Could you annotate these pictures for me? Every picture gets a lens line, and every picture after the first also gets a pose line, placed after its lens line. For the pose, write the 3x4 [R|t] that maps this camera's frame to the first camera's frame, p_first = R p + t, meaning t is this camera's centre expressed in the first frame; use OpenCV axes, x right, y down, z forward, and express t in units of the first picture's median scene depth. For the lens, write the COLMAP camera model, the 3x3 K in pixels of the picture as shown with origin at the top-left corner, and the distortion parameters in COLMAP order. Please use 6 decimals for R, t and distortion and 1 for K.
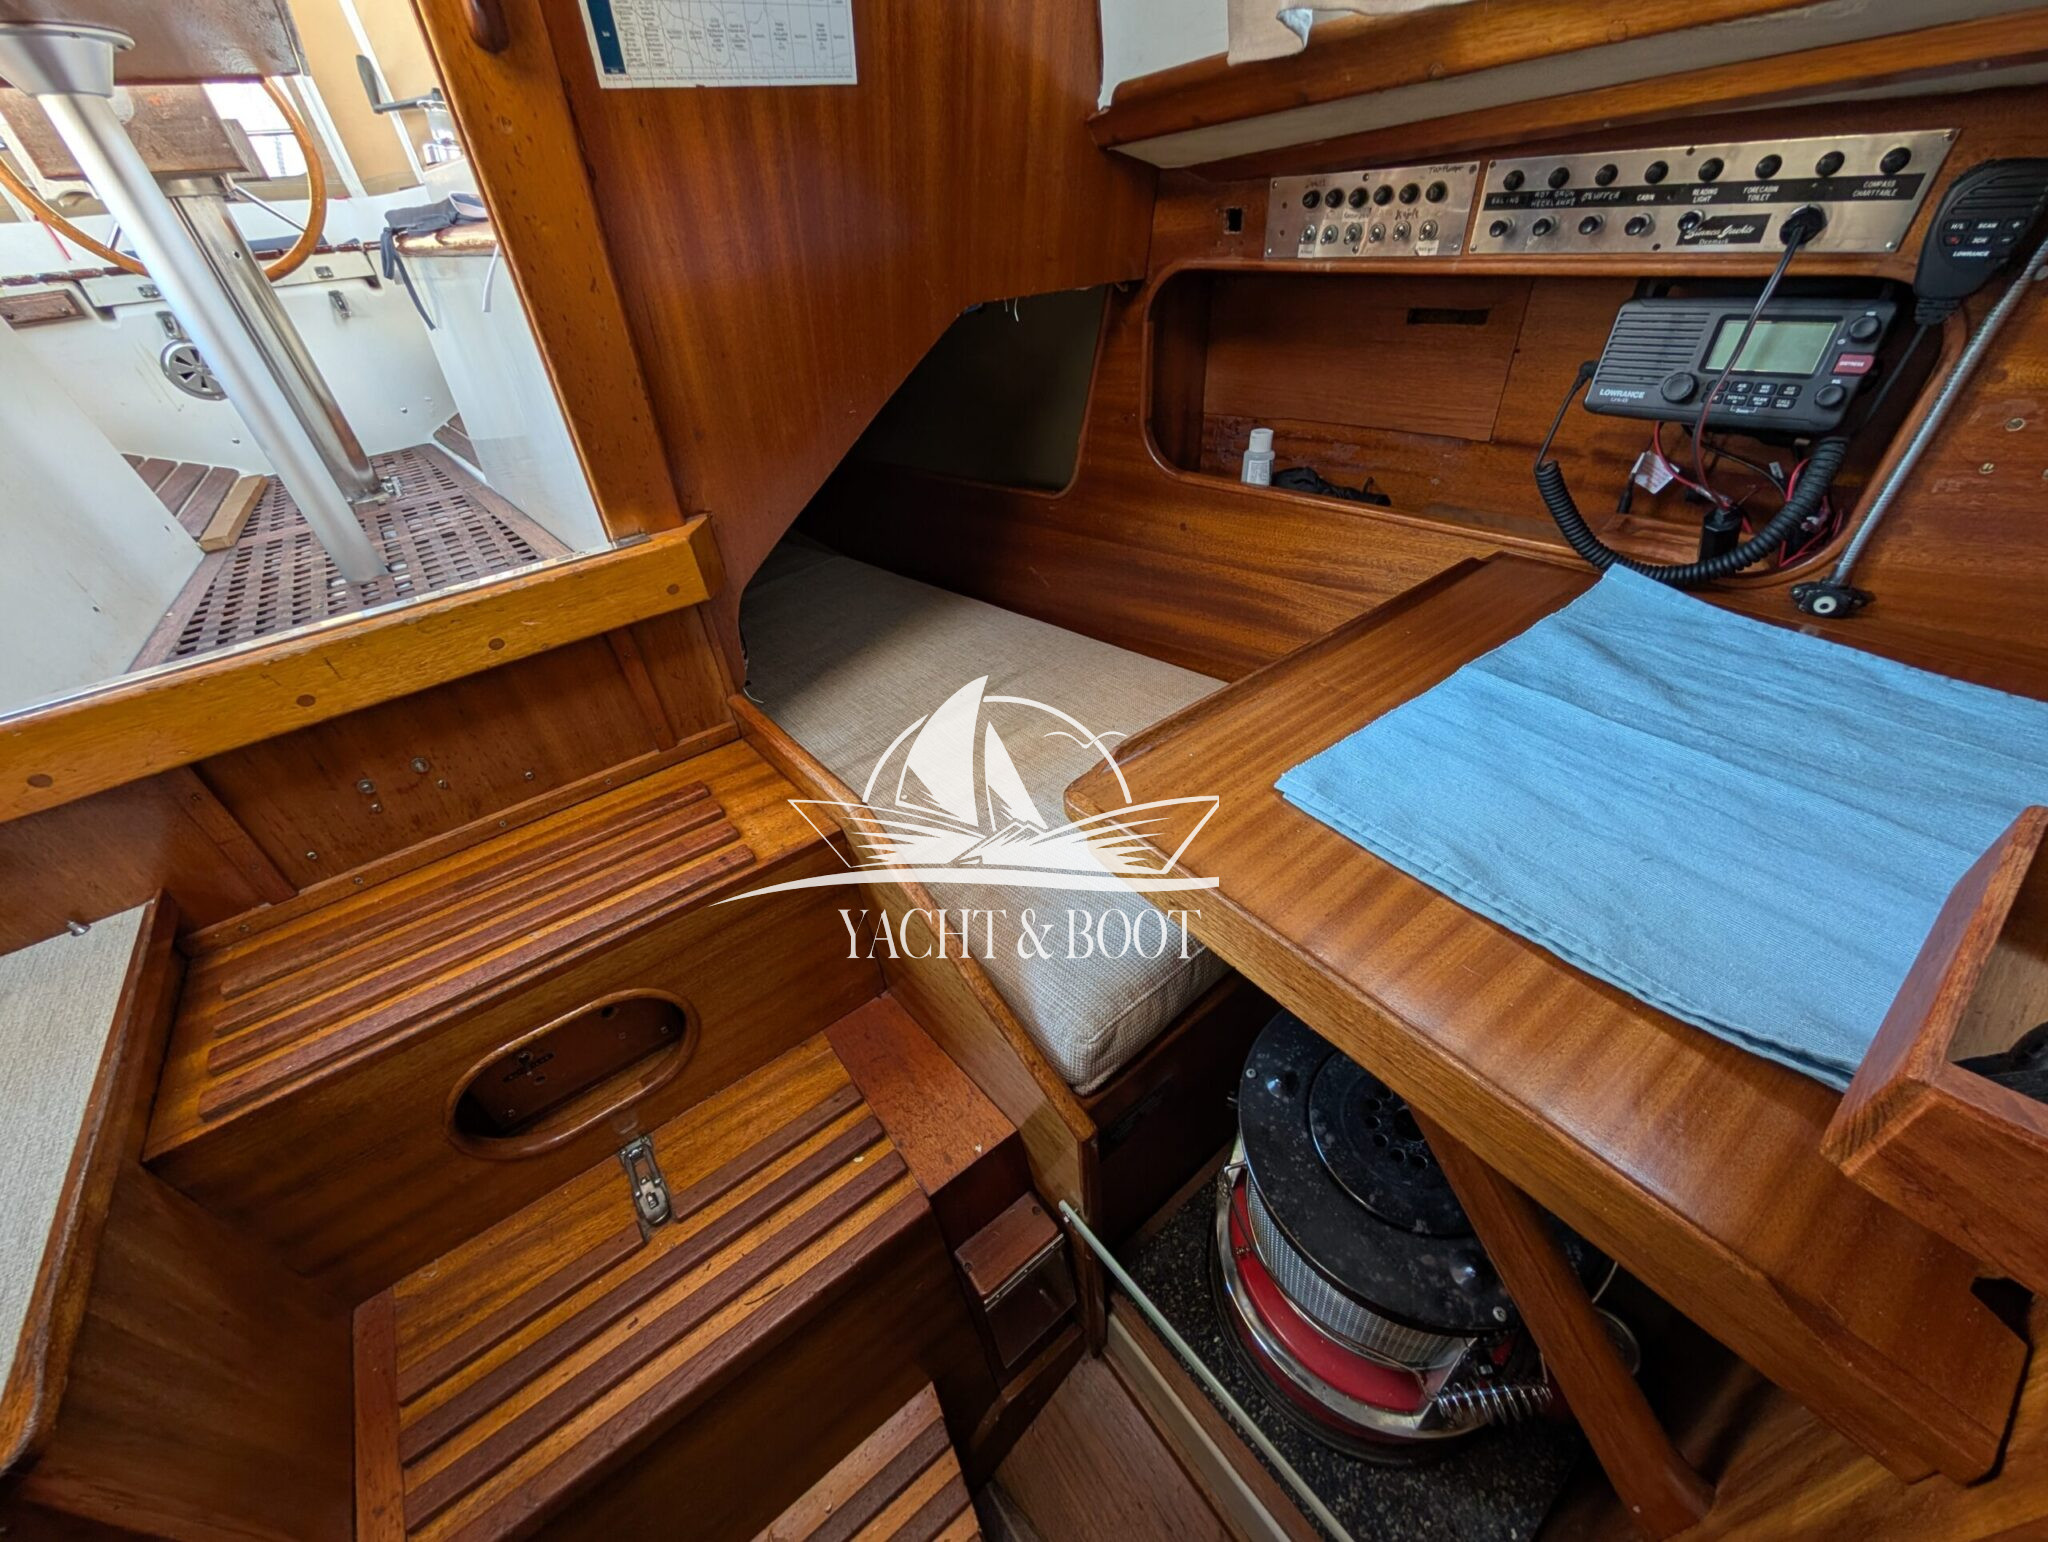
lens RADIAL K [[771.5, 0, 1022.7], [0, 771.5, 761.8], [0, 0, 1]] dist [-0.001342, 0.000694]
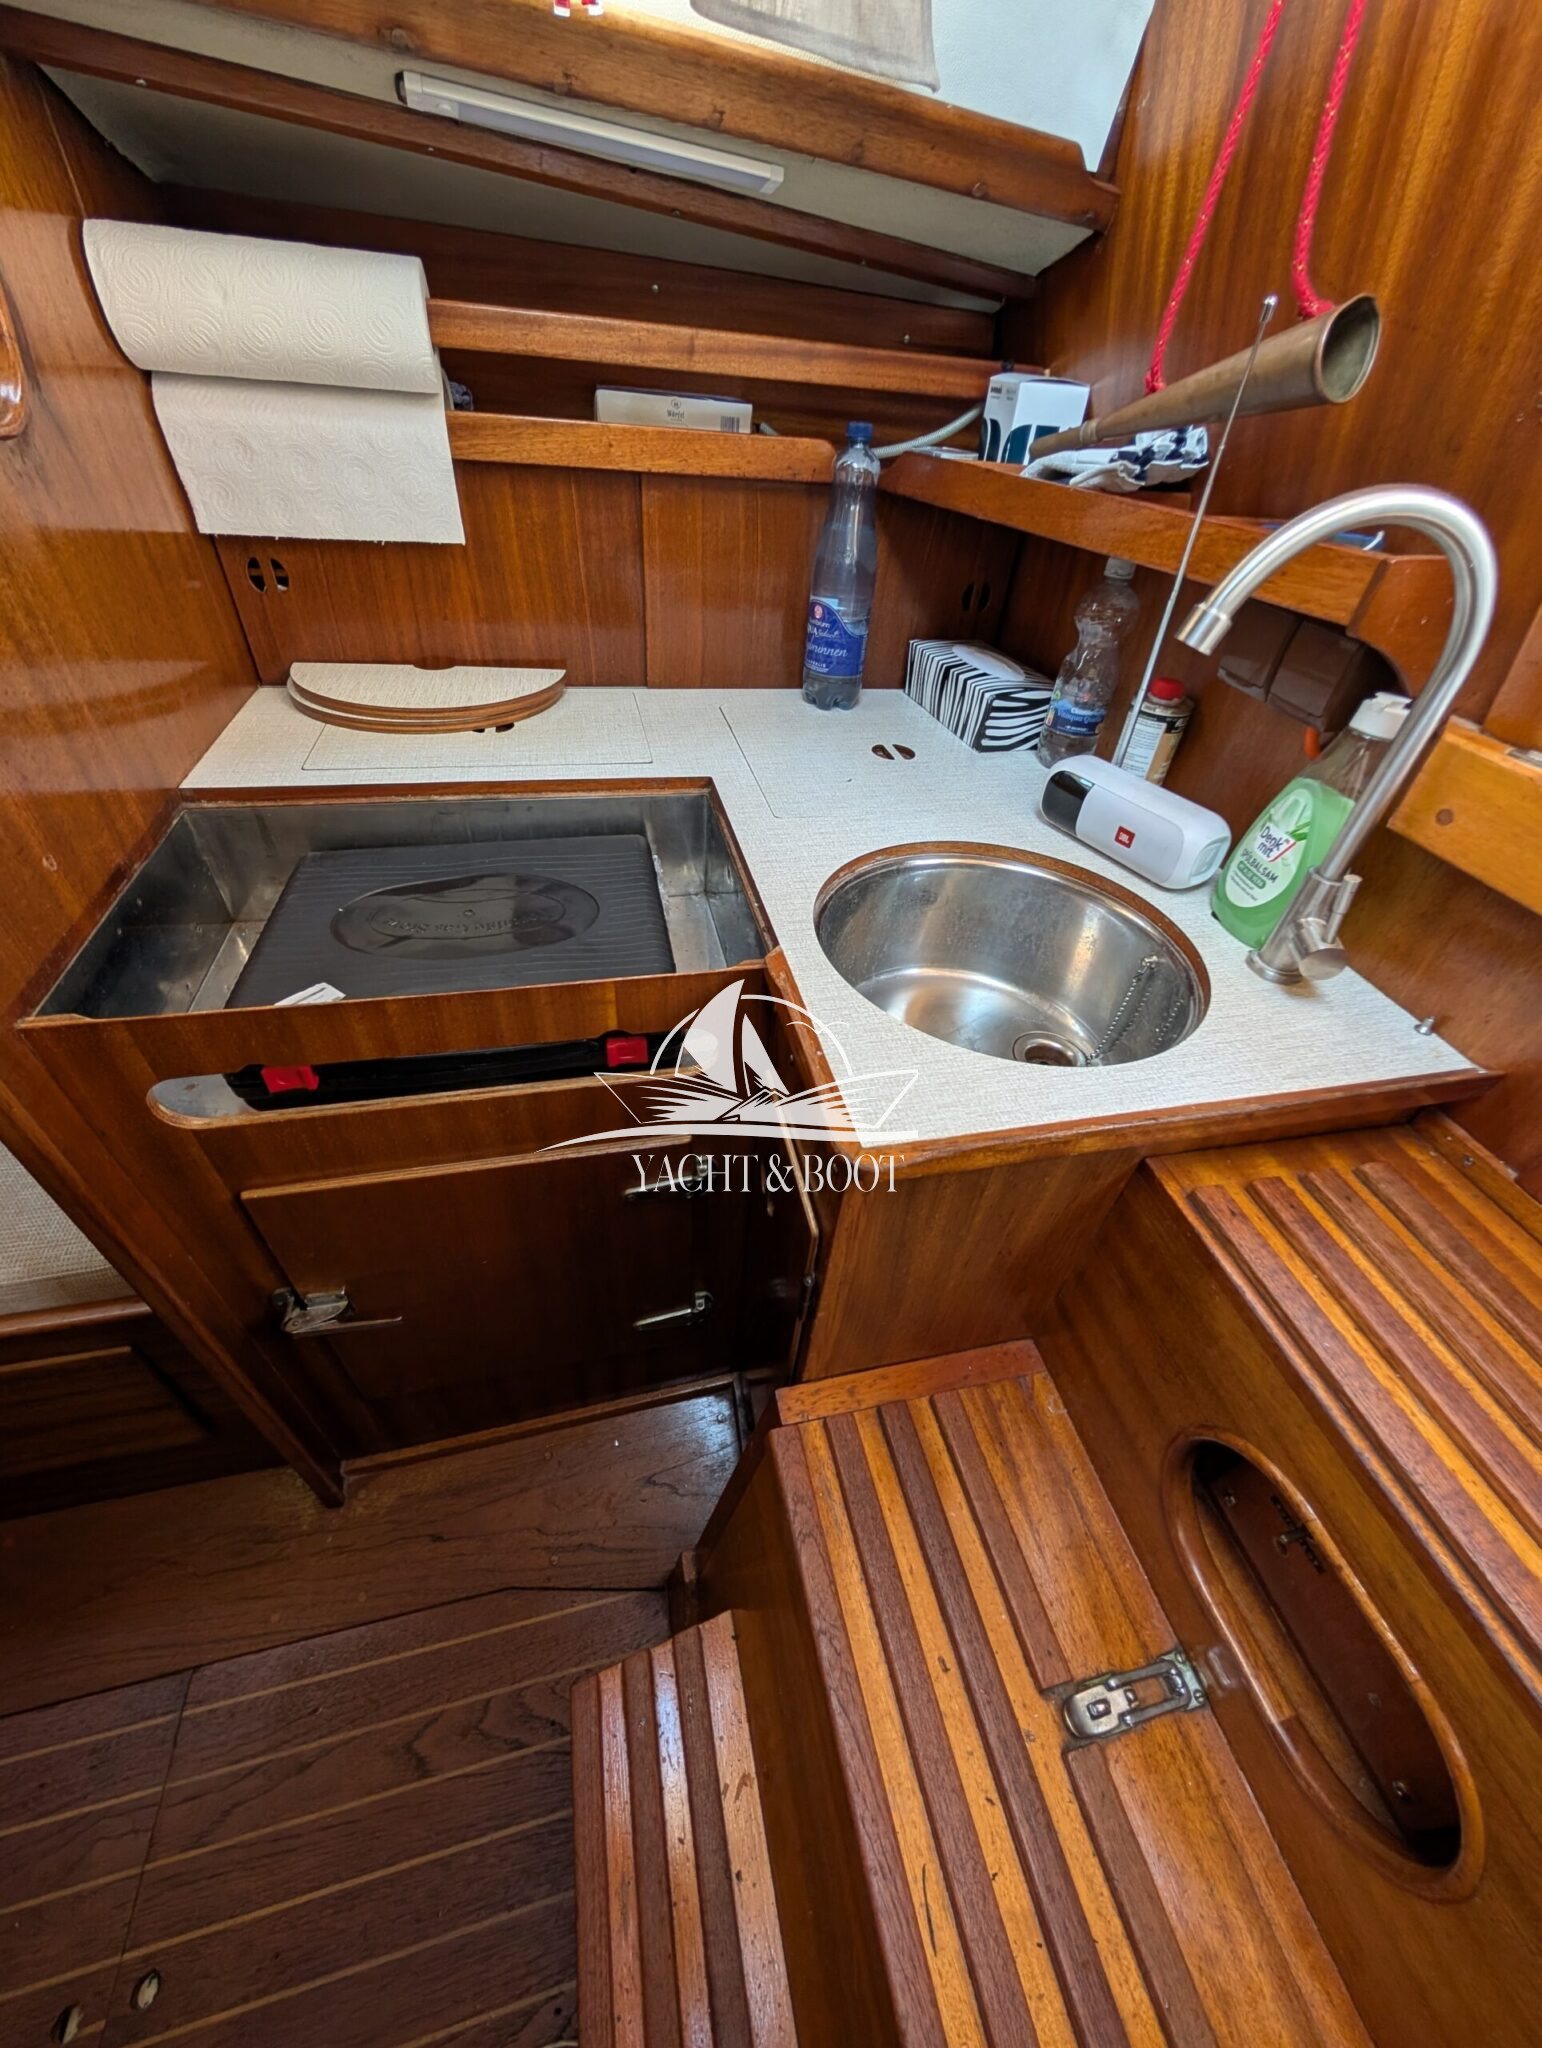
lens RADIAL K [[771.5, 0, 779.8], [0, 771.5, 1017.3], [0, 0, 1]] dist [-0.001342, 0.000694]
pose [[-0.405109, 0.621906, -0.670164, -0.329187], [-0.582593, 0.389316, 0.713455, 0.011432], [0.704608, 0.679460, 0.204602, 0.281488]]
